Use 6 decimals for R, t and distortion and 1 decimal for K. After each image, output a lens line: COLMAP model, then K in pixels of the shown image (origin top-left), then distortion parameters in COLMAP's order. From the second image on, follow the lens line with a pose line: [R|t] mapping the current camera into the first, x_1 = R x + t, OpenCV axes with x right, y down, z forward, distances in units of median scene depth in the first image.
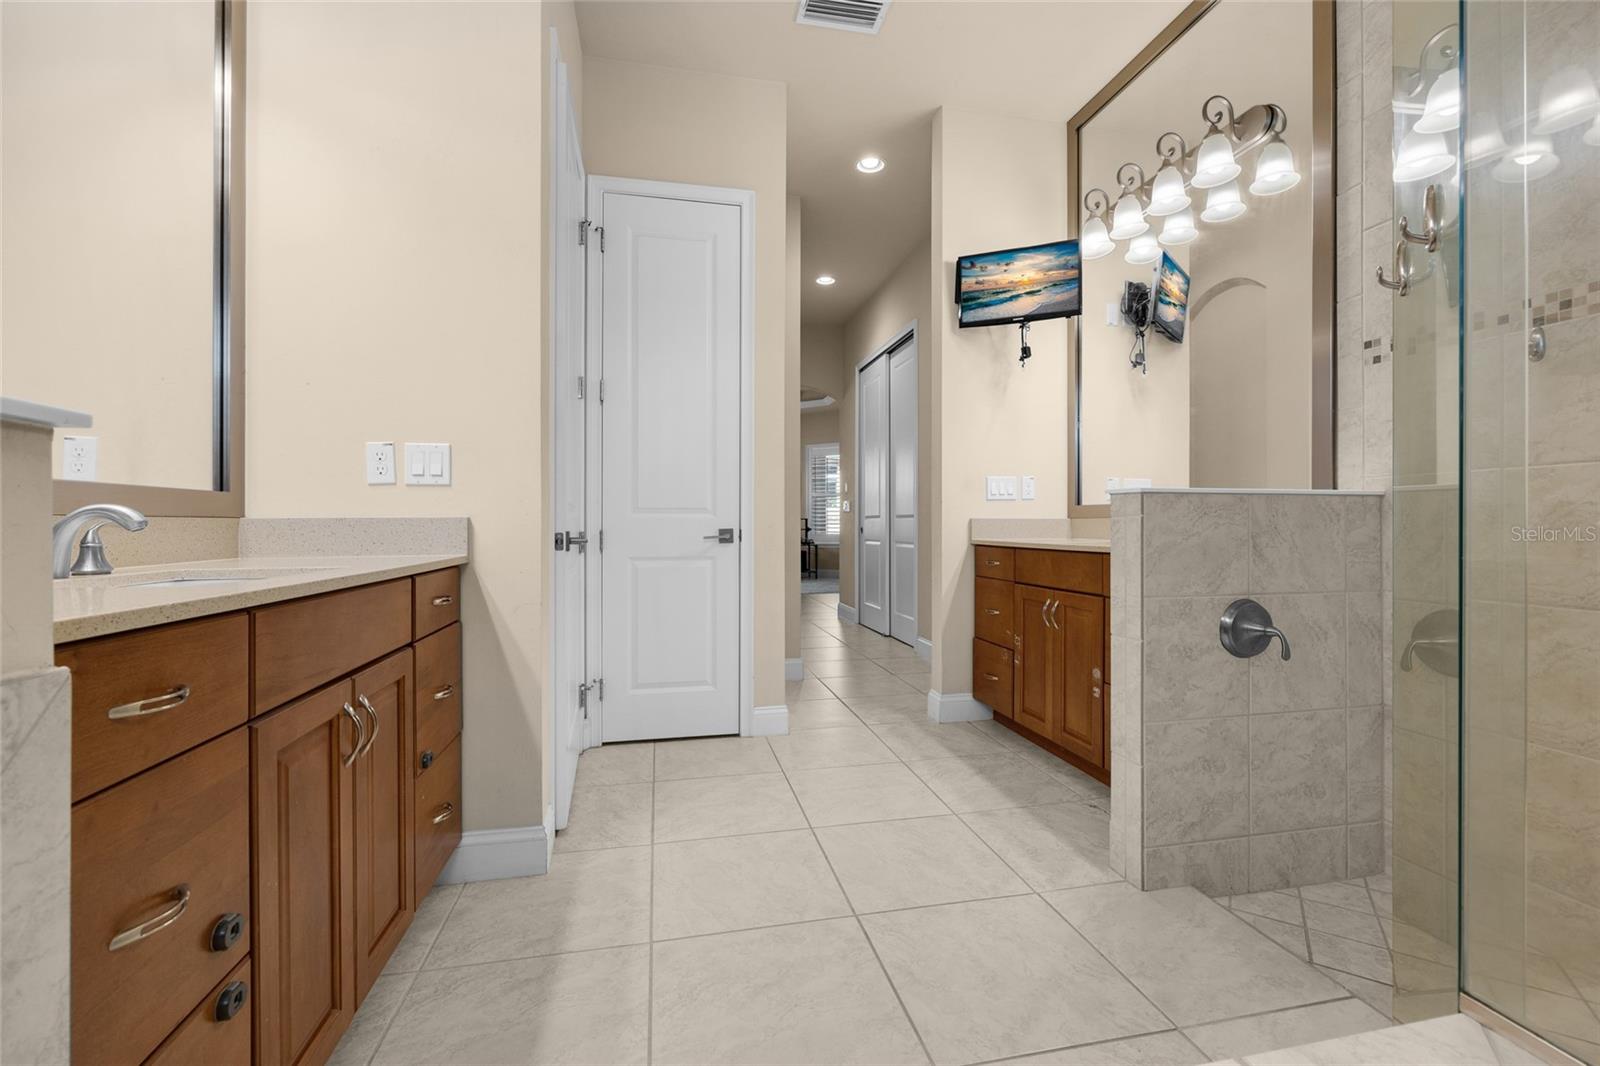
lens RADIAL K [[670.4, 0, 800.0], [0, 670.4, 533.0], [0, 0, 1]] dist [-0.002739, -0.000052]
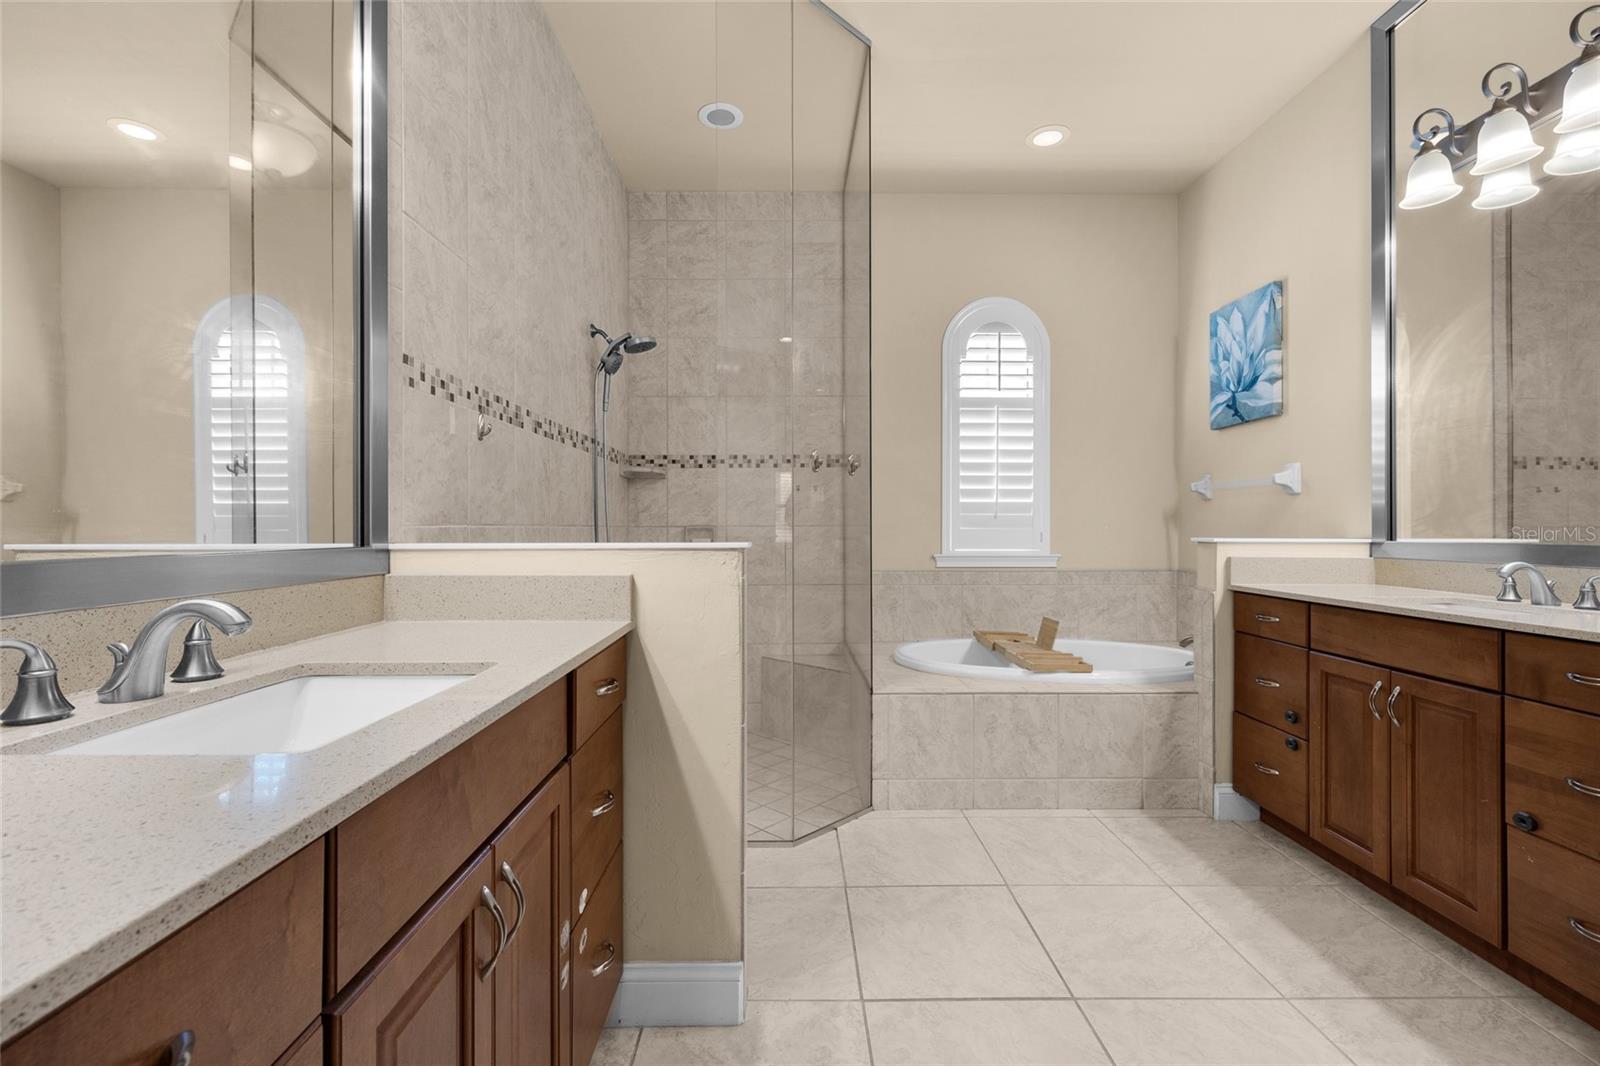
lens RADIAL K [[670.4, 0, 800.0], [0, 670.4, 533.0], [0, 0, 1]] dist [-0.002739, -0.000052]
pose [[0.982508, 0.007367, -0.186072, -0.139836], [-0.006264, 0.999959, 0.006514, -0.079240], [0.186112, -0.005234, 0.982515, 0.232403]]
